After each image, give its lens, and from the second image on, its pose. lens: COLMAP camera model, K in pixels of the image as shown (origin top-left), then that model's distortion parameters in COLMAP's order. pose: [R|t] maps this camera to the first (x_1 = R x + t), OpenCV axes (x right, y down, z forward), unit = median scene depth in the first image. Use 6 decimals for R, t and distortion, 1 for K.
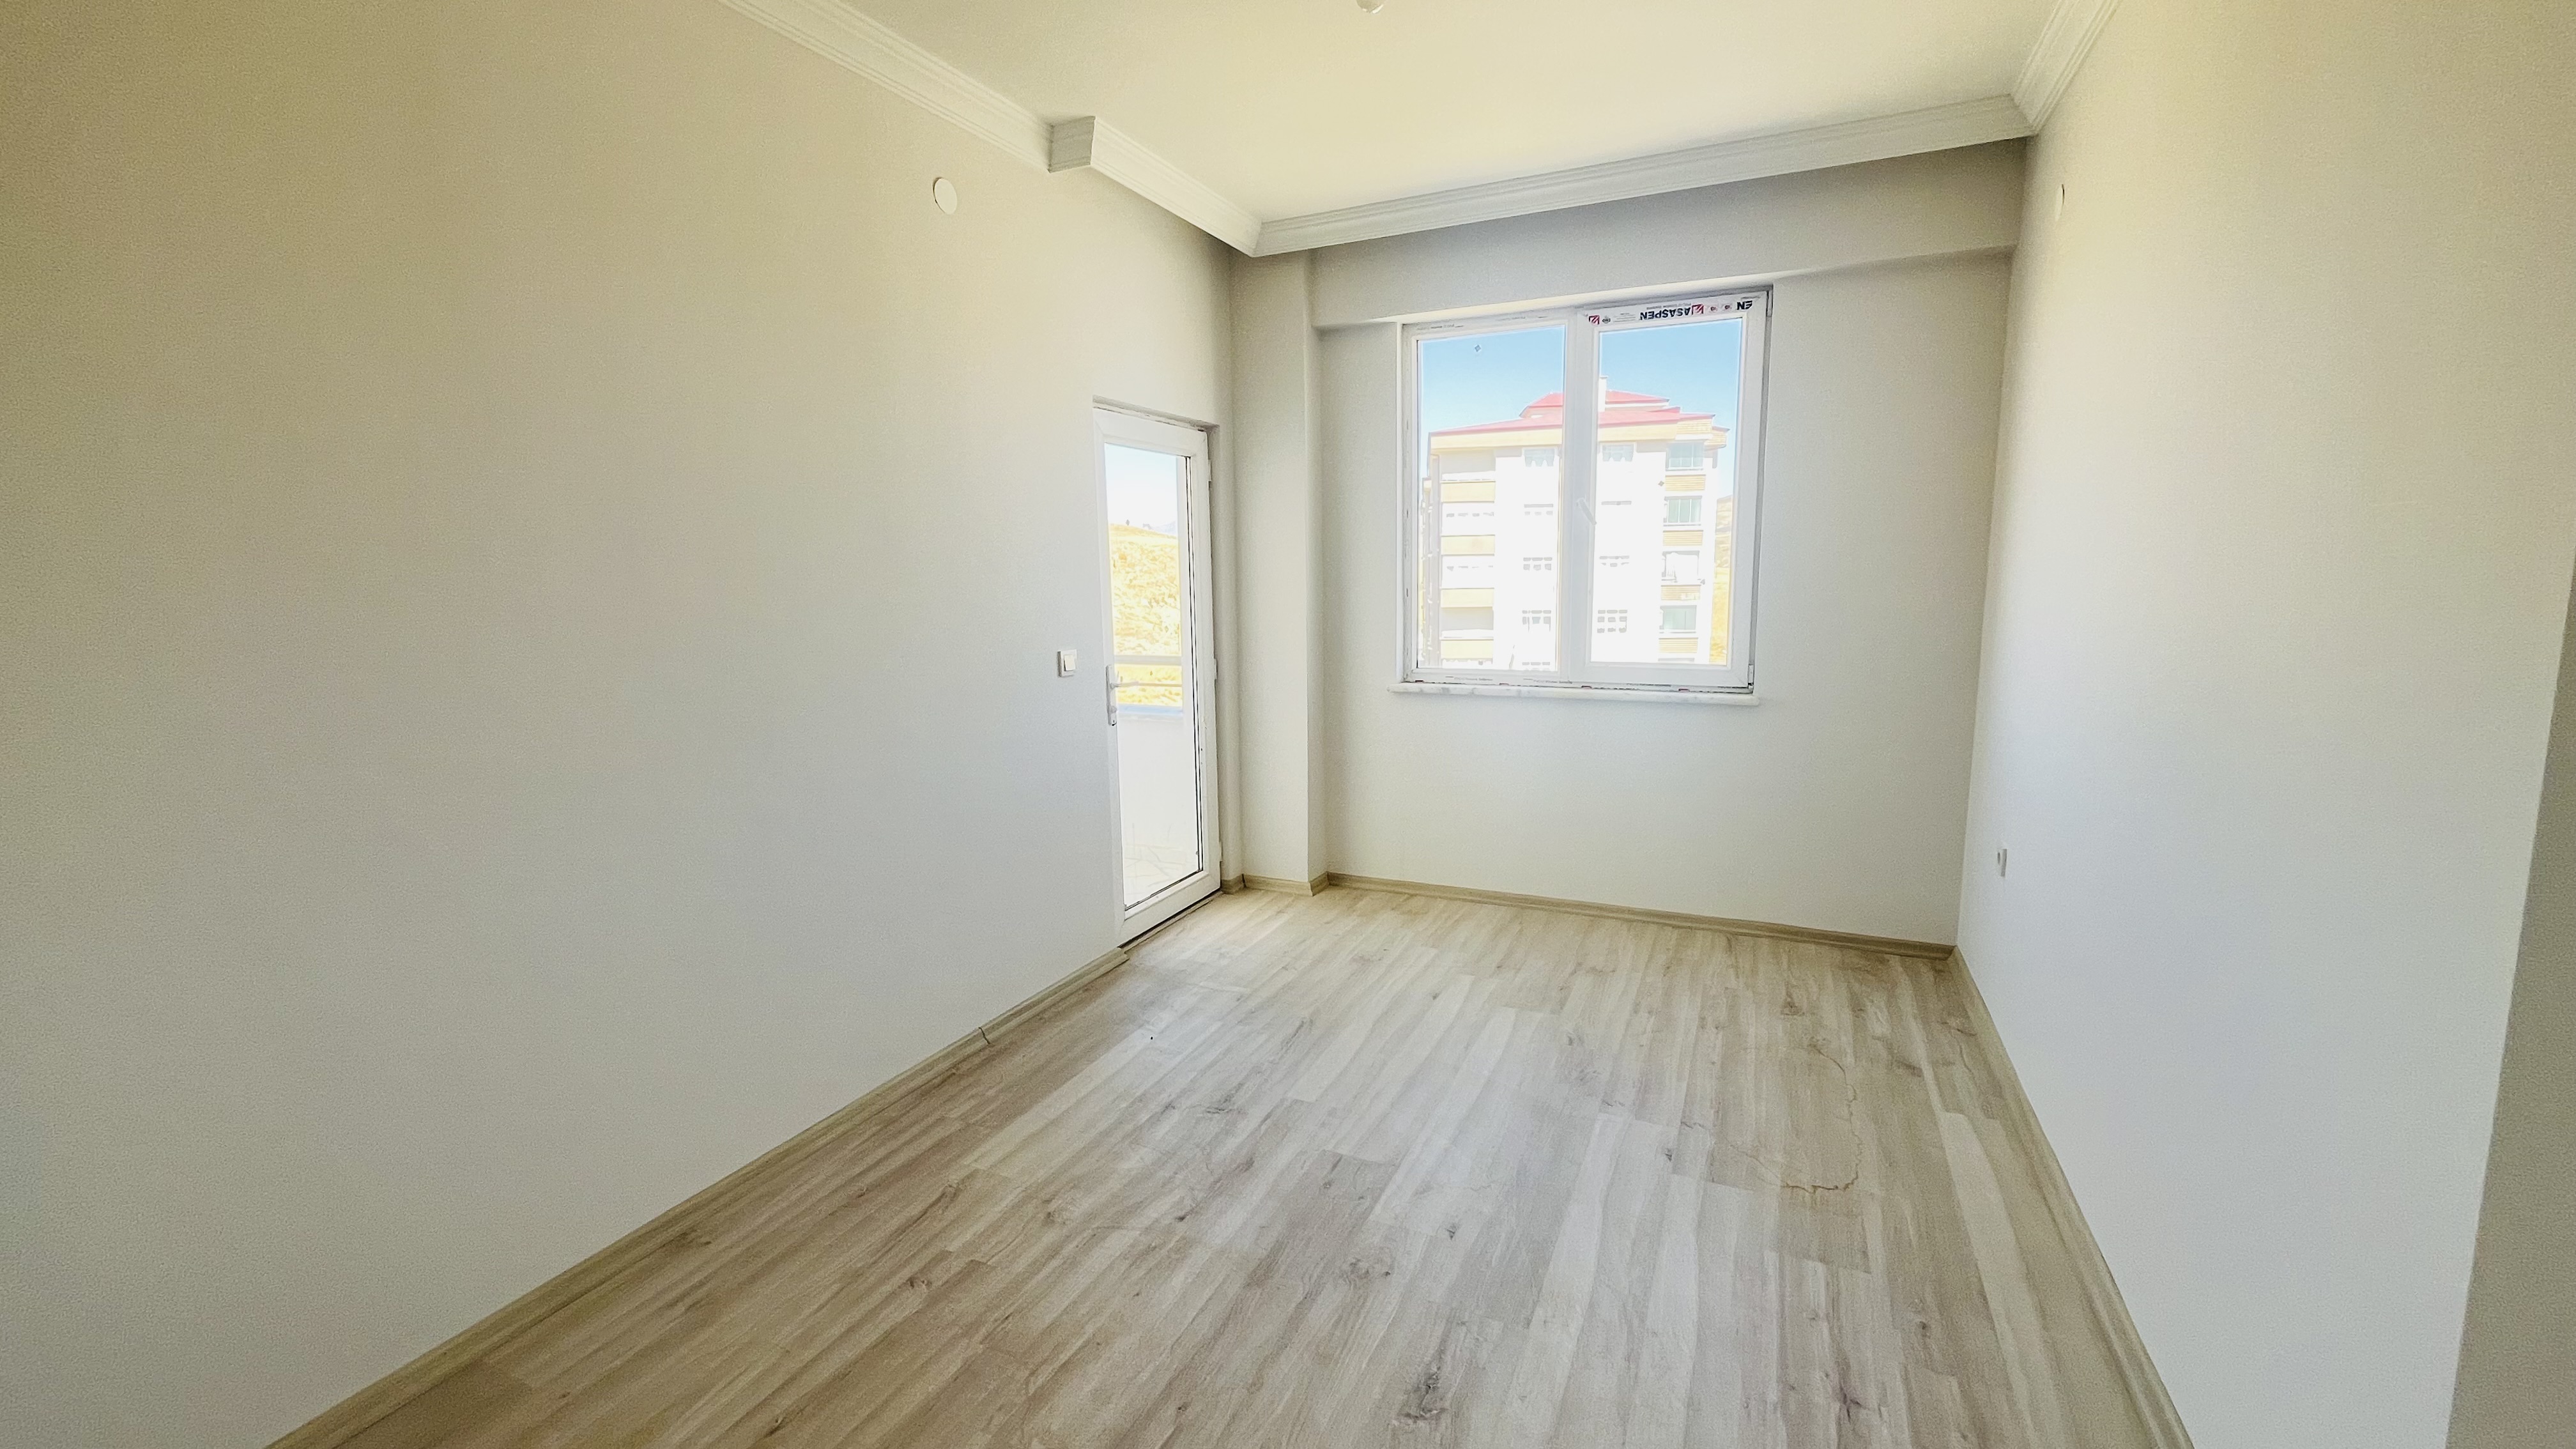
lens RADIAL K [[1030.1, 0, 1282.1], [0, 1030.1, 724.2], [0, 0, 1]] dist [-0.005277, -0.000103]
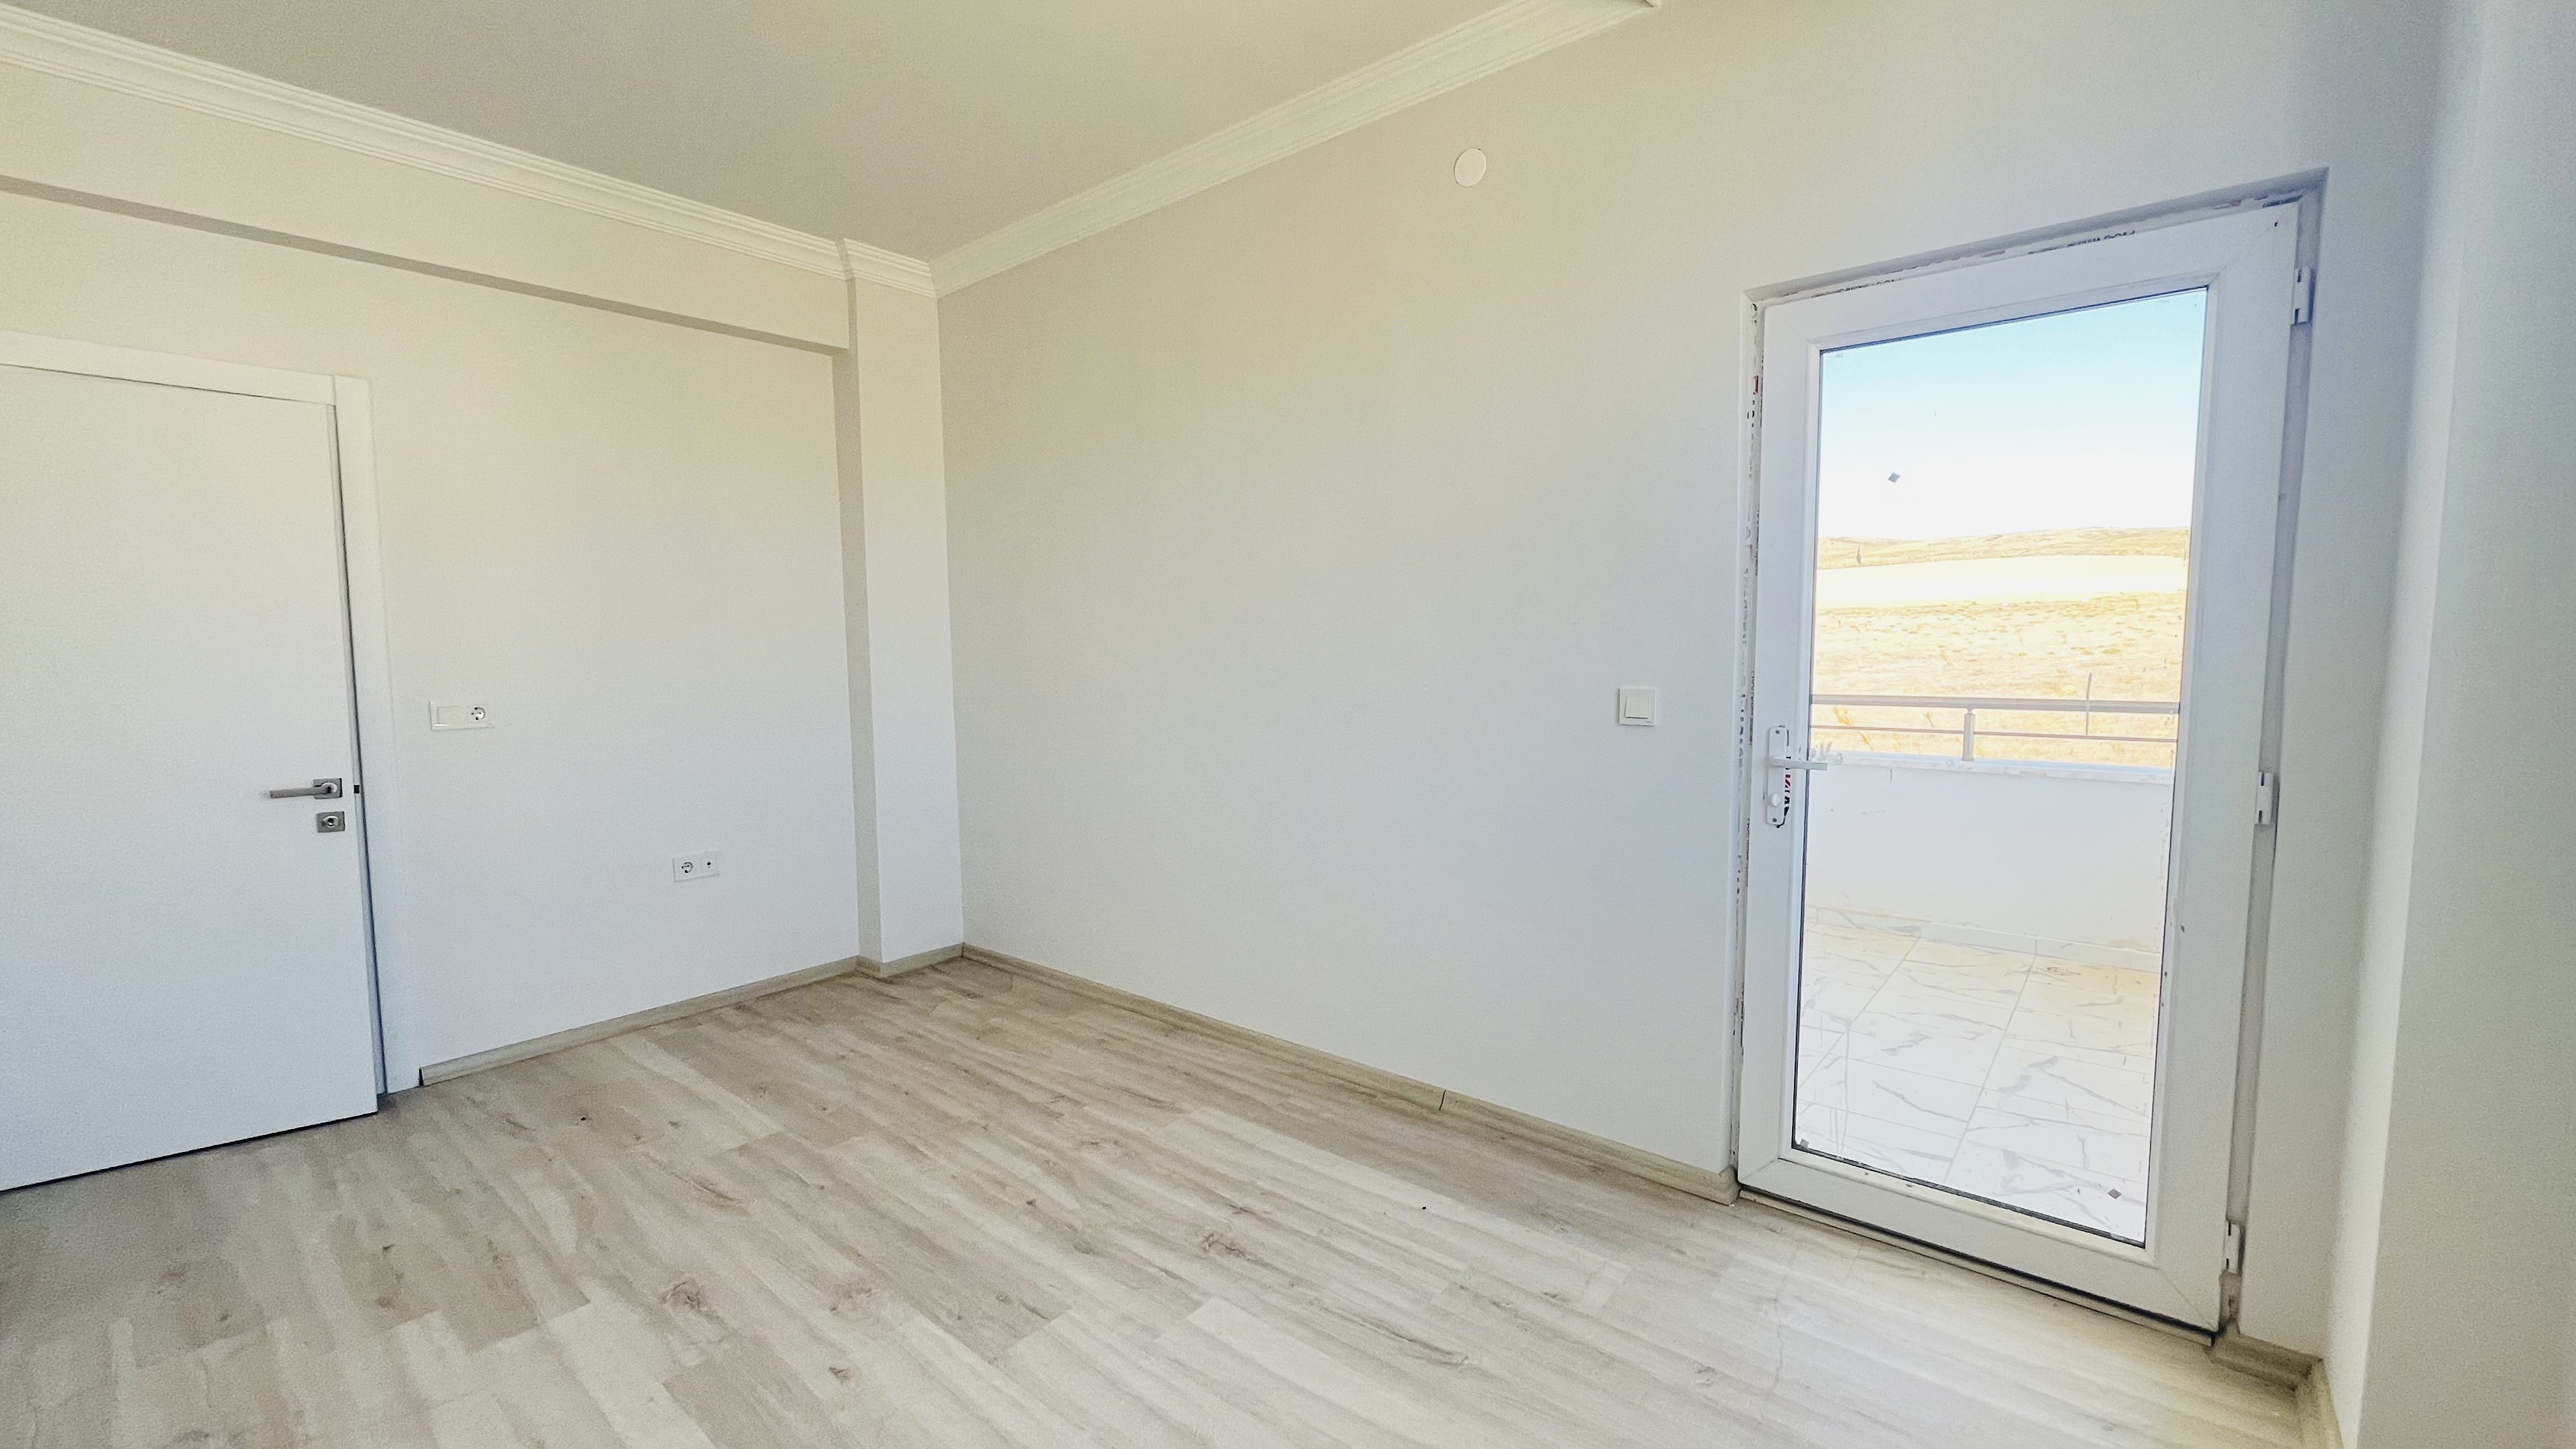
lens RADIAL K [[1030.1, 0, 1282.1], [0, 1030.1, 724.2], [0, 0, 1]] dist [-0.005277, -0.000103]
pose [[-0.248125, 0.103092, -0.963227, 0.732770], [-0.124328, 0.982709, 0.137204, -0.158808], [0.960717, 0.153800, -0.231017, 1.302102]]
